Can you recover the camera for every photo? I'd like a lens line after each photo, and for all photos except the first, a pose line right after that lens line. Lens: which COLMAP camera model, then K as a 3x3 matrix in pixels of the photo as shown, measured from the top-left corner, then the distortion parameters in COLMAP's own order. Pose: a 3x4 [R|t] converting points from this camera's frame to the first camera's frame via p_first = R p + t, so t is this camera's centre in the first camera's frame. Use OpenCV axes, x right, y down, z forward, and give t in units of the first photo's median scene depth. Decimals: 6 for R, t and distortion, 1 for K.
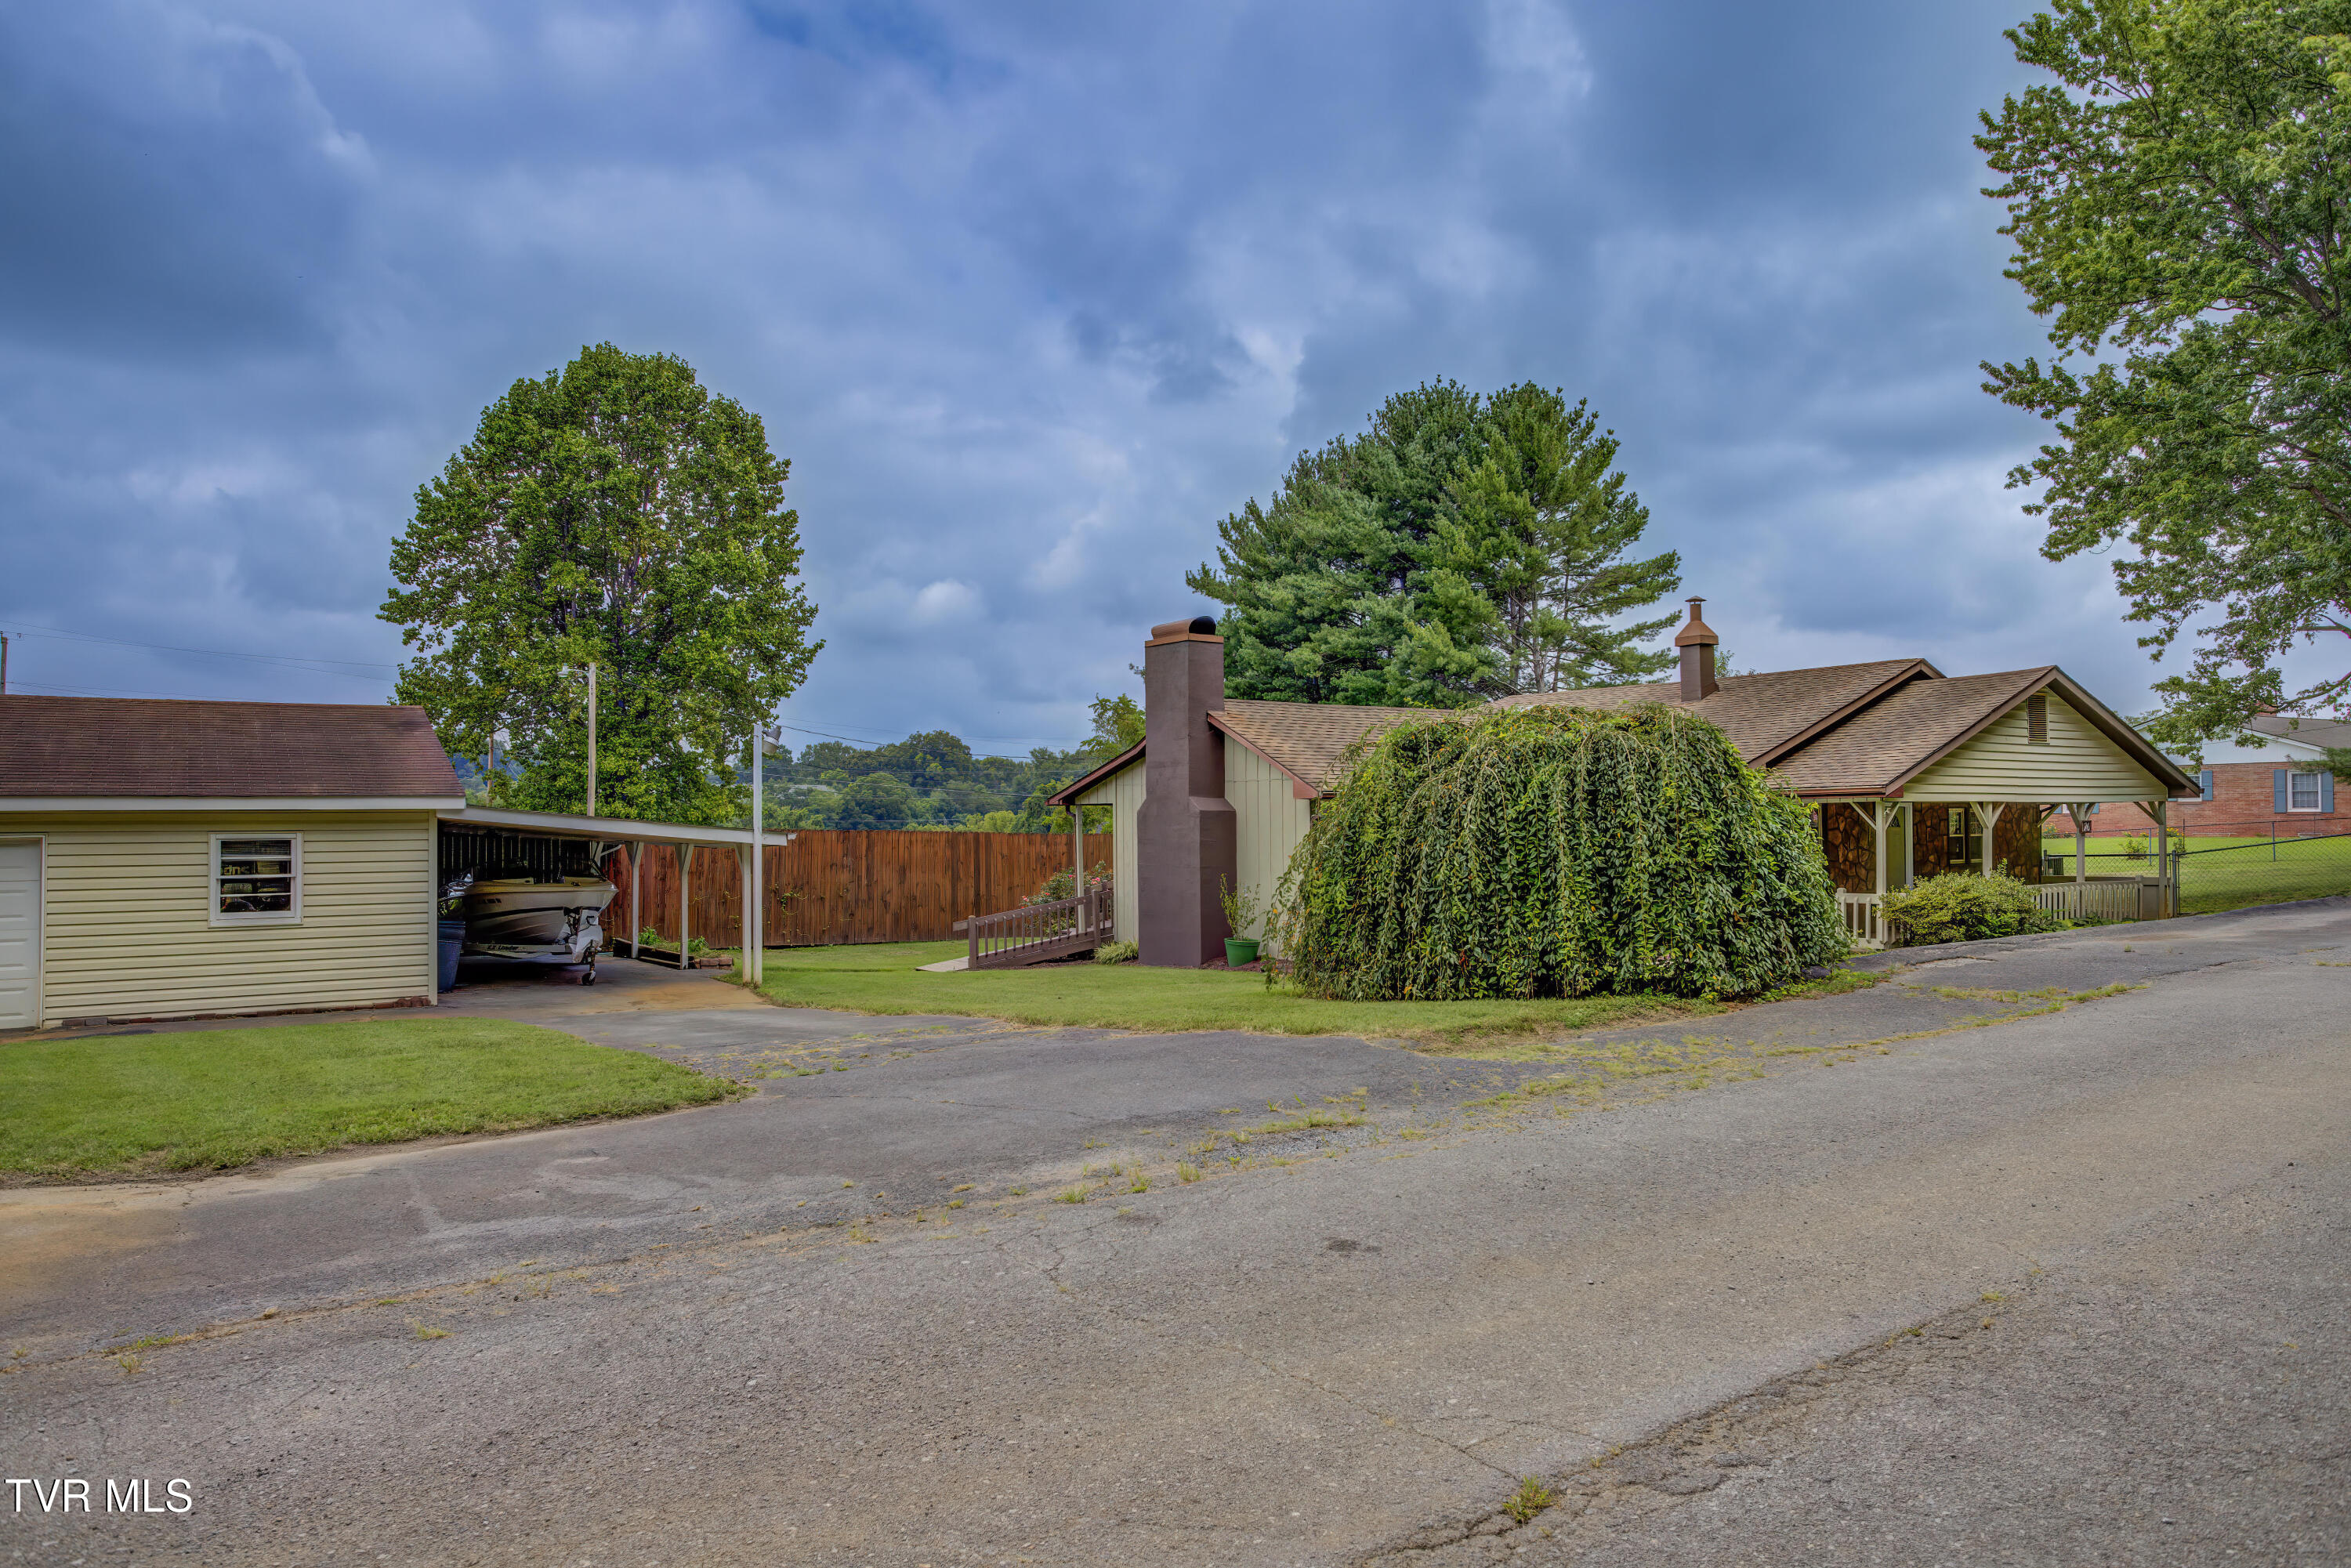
lens RADIAL K [[1492.2, 0, 1175.2], [0, 1492.2, 782.2], [0, 0, 1]] dist [-0.002122, 0.005651]
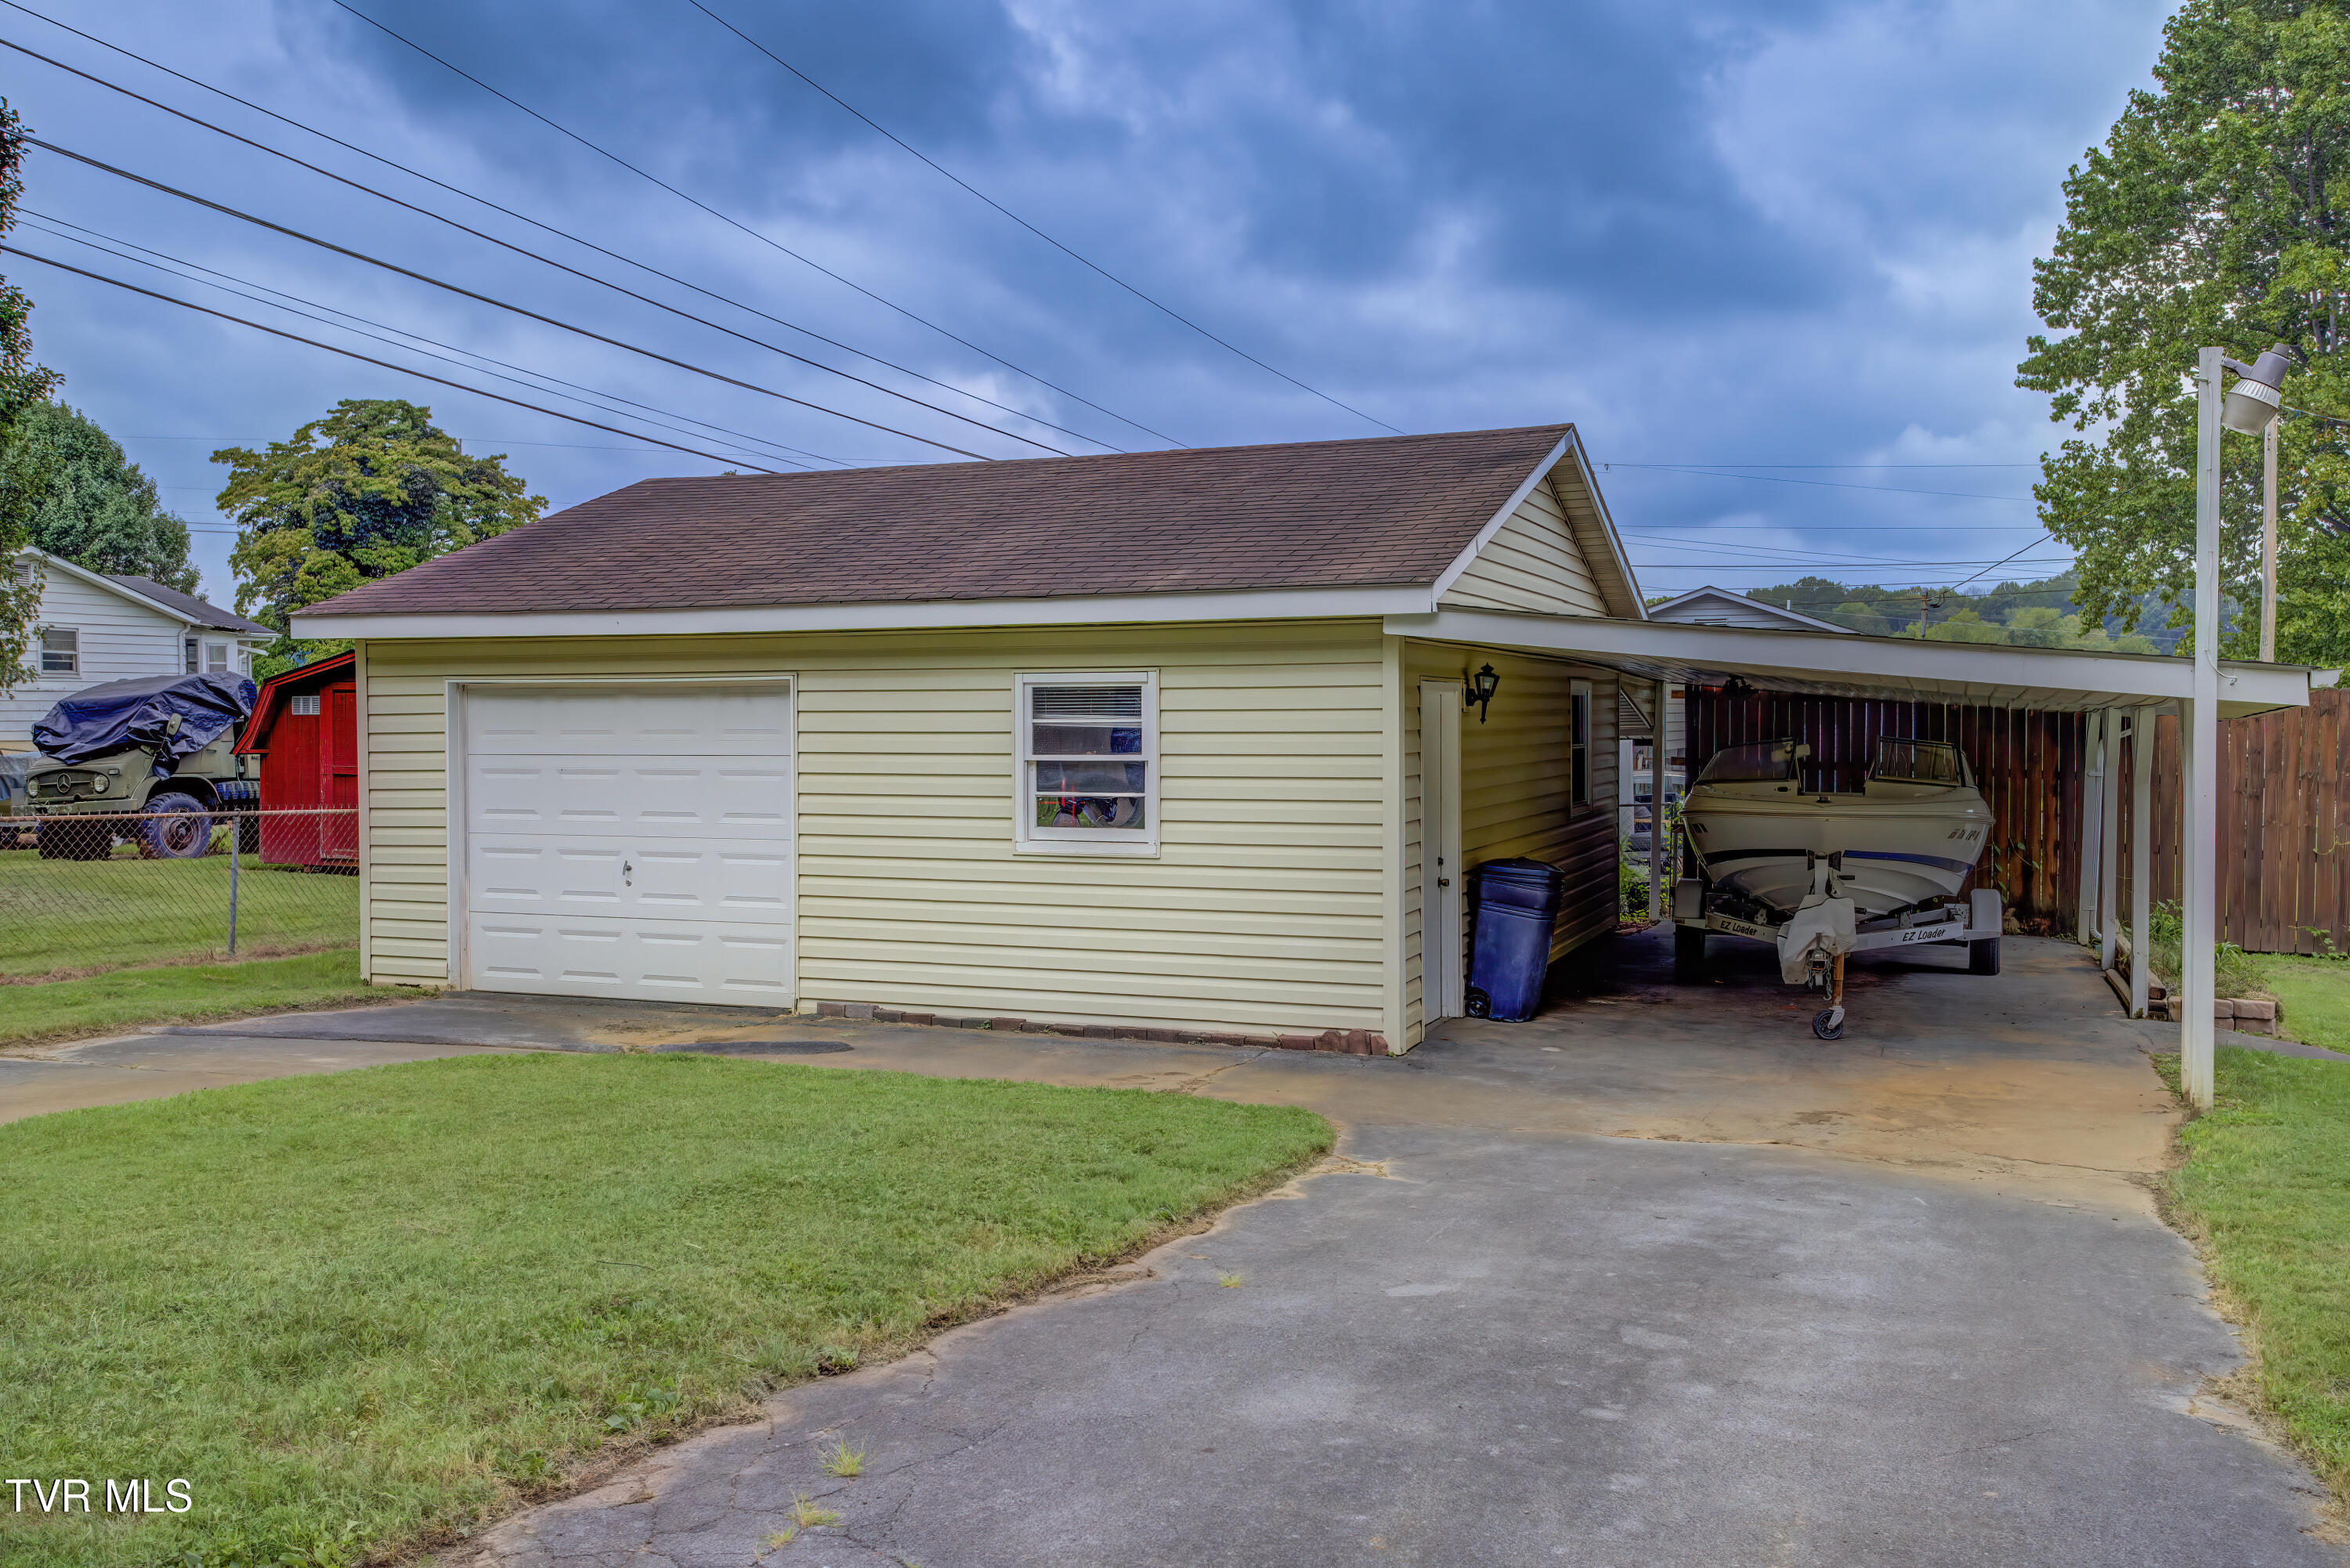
lens RADIAL K [[2008.9, 0, 1177.7], [0, 2008.9, 766.1], [0, 0, 1]] dist [0.005252, 0.003012]
pose [[0.570169, 0.023651, -0.821187, -0.011888], [0.021849, 0.998795, 0.043937, 0.010541], [0.821237, -0.042993, 0.568965, 0.183045]]
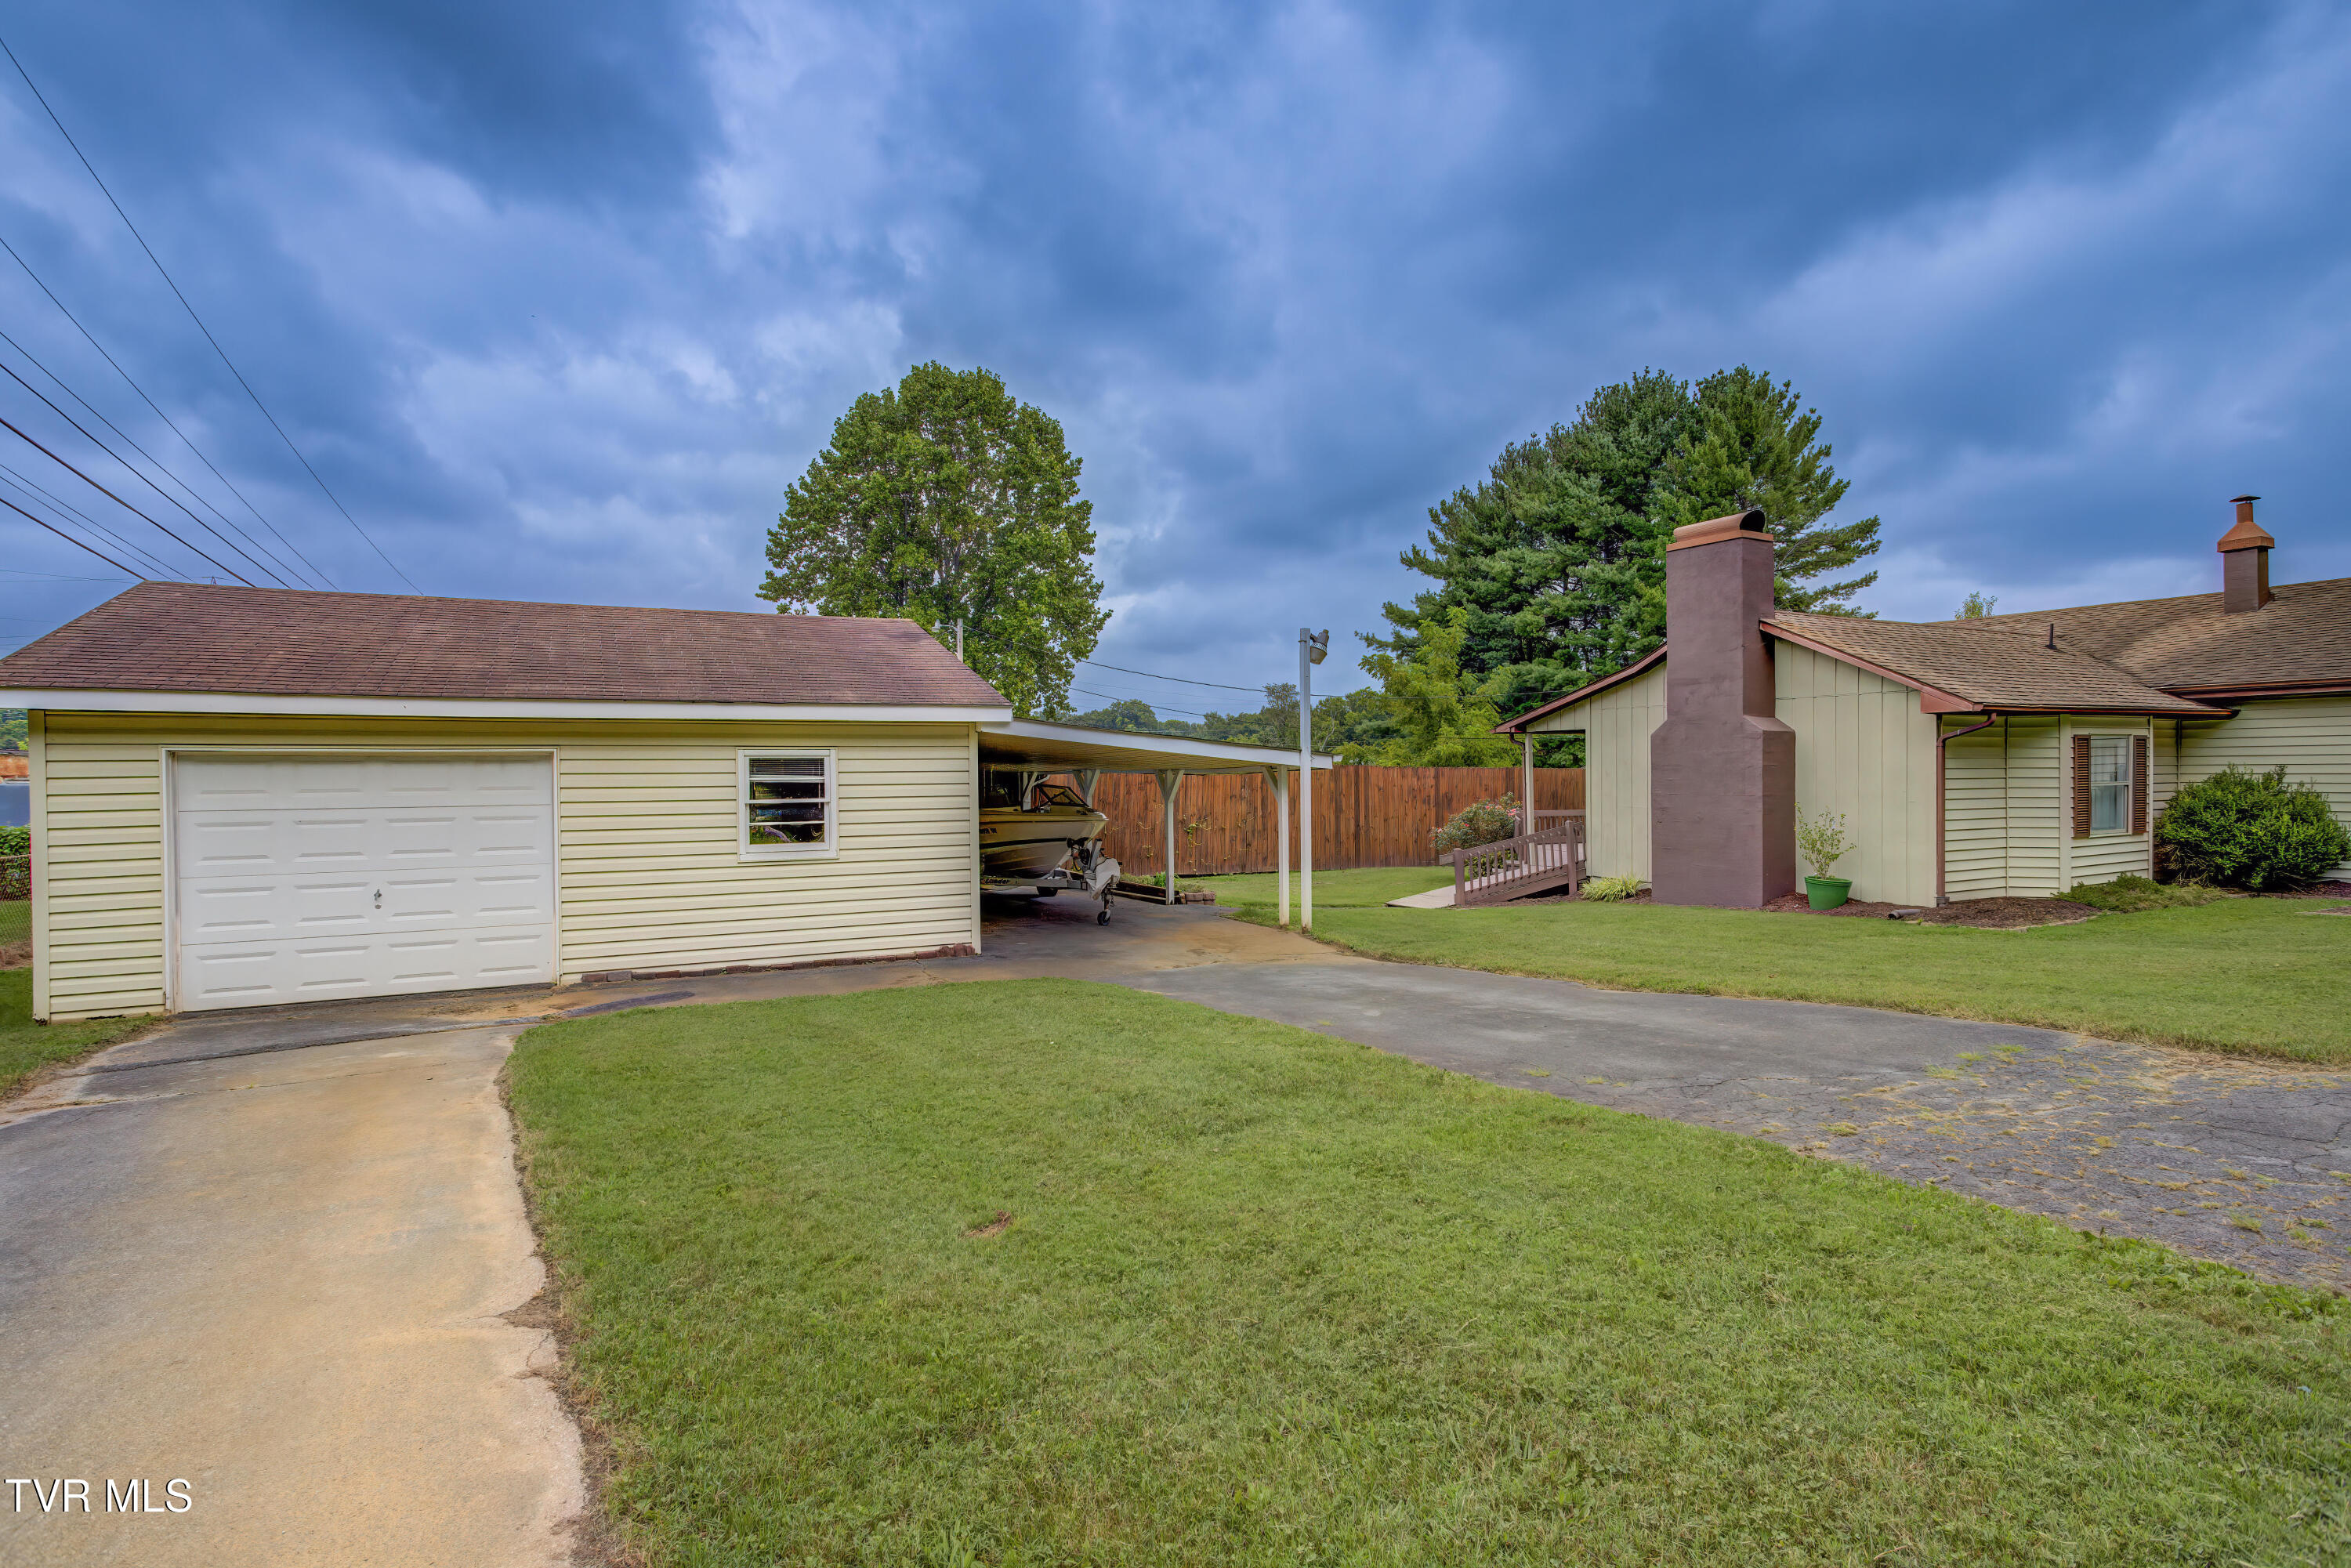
lens RADIAL K [[1140.8, 0, 1179.7], [0, 1140.8, 778.5], [0, 0, 1]] dist [-0.011196, 0.000276]
pose [[0.994333, -0.000900, -0.106304, -0.094833], [0.004470, 0.999434, 0.033349, 0.008726], [0.106214, -0.033636, 0.993774, 0.112613]]
